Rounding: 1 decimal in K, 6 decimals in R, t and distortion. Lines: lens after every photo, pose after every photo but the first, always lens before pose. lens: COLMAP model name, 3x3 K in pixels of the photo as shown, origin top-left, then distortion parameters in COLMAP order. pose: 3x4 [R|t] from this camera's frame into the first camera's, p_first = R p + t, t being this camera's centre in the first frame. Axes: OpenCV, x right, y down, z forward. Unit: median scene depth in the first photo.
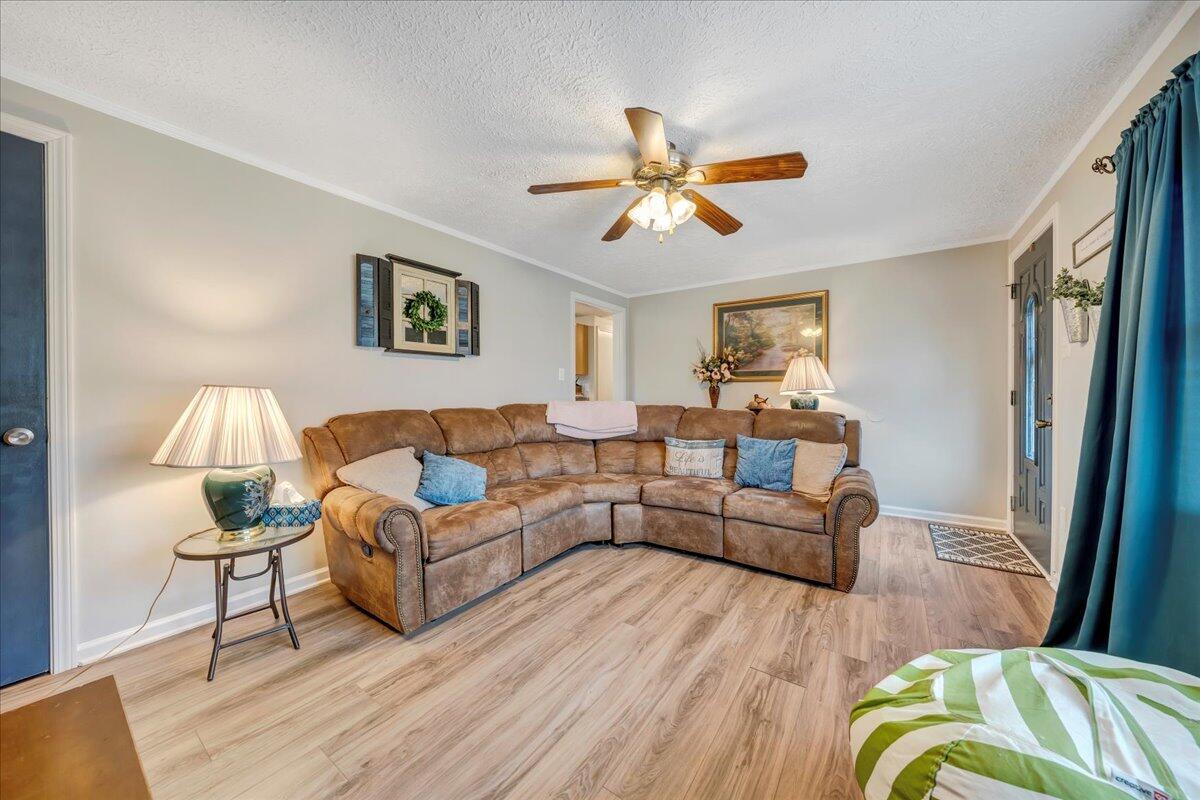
lens RADIAL K [[413.0, 0, 608.0], [0, 413.0, 393.0], [0, 0, 1]] dist [0.000558, -0.000267]
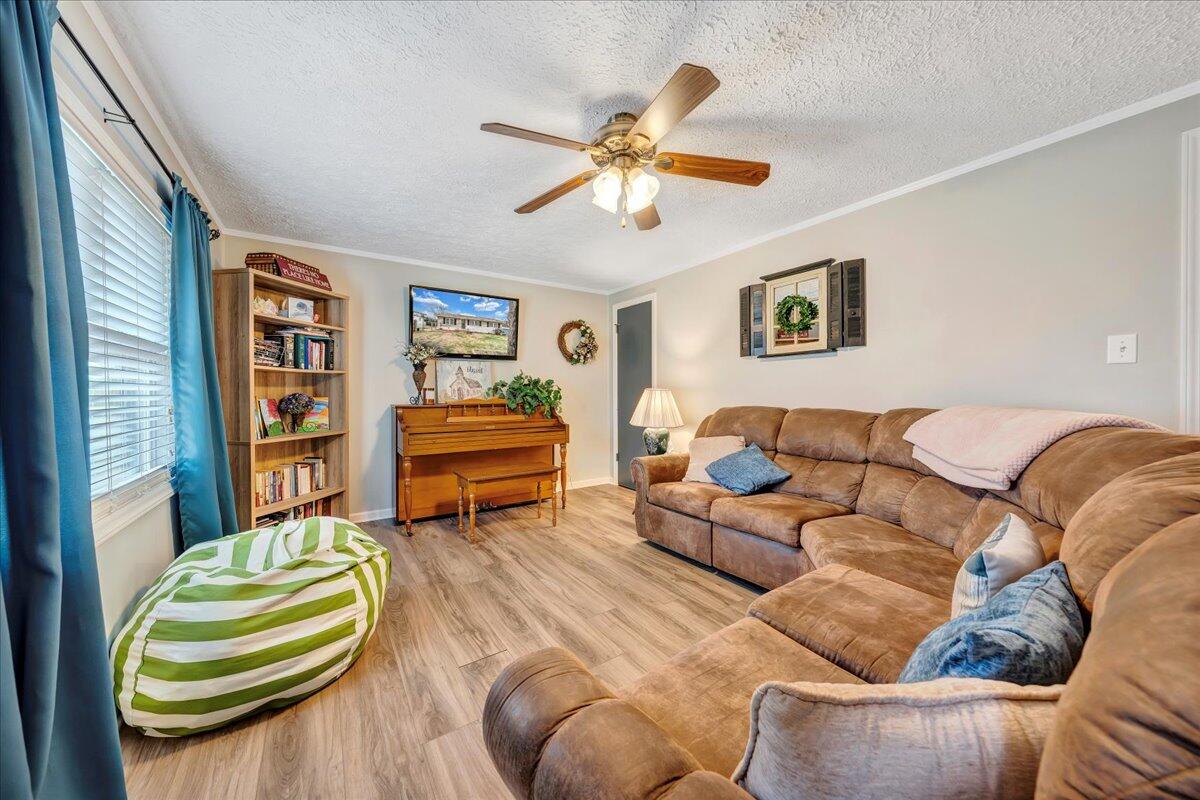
lens RADIAL K [[413.0, 0, 597.2], [0, 413.0, 397.5], [0, 0, 1]] dist [0.000558, -0.000267]
pose [[-0.370460, 0.014298, -0.928738, 0.900350], [0.003214, 0.999895, 0.014112, -0.004298], [0.928843, 0.002243, -0.370467, 1.166897]]
